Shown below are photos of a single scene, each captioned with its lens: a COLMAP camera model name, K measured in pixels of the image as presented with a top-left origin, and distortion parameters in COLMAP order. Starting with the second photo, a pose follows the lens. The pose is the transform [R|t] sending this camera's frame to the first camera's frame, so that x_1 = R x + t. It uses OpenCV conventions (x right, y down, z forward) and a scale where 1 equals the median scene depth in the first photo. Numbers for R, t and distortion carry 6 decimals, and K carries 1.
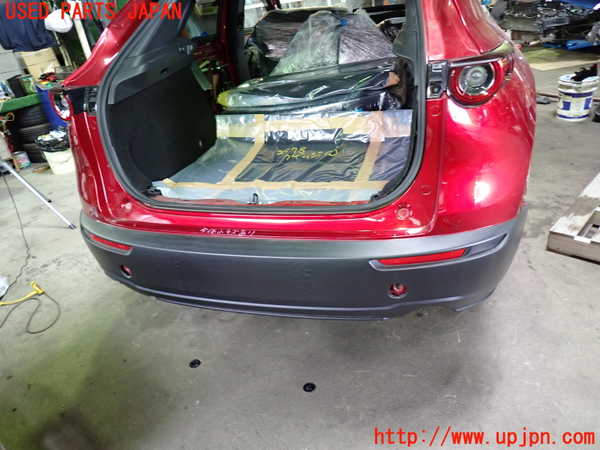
lens RADIAL K [[444.9, 0, 300.0], [0, 444.9, 225.0], [0, 0, 1]] dist [0.005825, -0.000247]
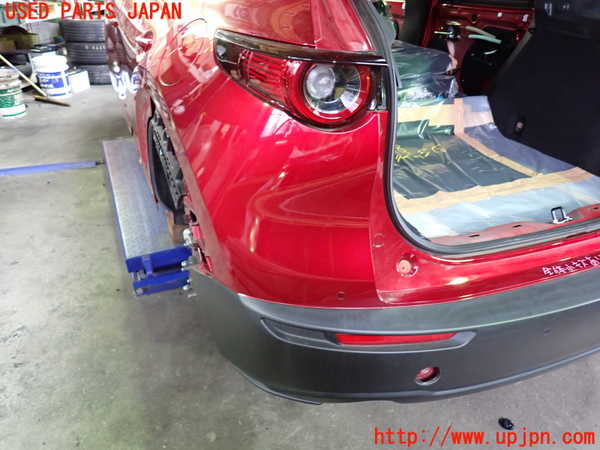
lens RADIAL K [[444.9, 0, 300.0], [0, 444.9, 225.0], [0, 0, 1]] dist [0.005825, -0.000247]
pose [[0.766480, -0.190102, 0.613489, -0.651058], [0.187122, 0.979851, 0.069840, -0.125771], [-0.614405, 0.061267, 0.786609, 0.494831]]
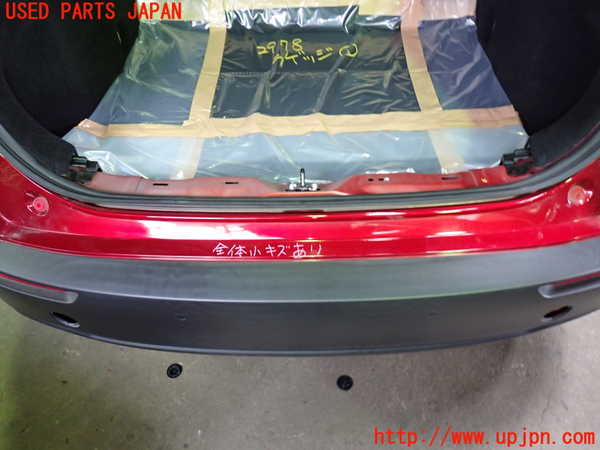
lens RADIAL K [[444.9, 0, 300.0], [0, 444.9, 225.0], [0, 0, 1]] dist [0.005825, -0.000247]
pose [[0.963014, -0.139964, 0.230249, -0.172525], [0.061257, 0.945854, 0.318760, -0.129222], [-0.262397, -0.292866, 0.919444, 0.350139]]
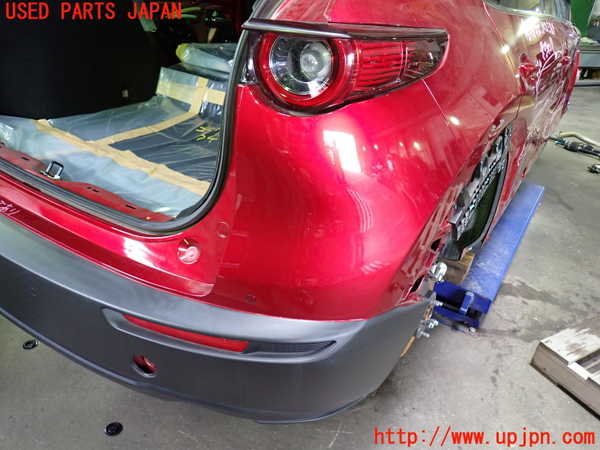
lens RADIAL K [[444.9, 0, 300.0], [0, 444.9, 225.0], [0, 0, 1]] dist [0.005825, -0.000247]
pose [[0.934614, 0.309843, -0.174625, 0.309996], [-0.306299, 0.950745, 0.047590, -0.093923], [0.180769, 0.009009, 0.983484, 0.260631]]
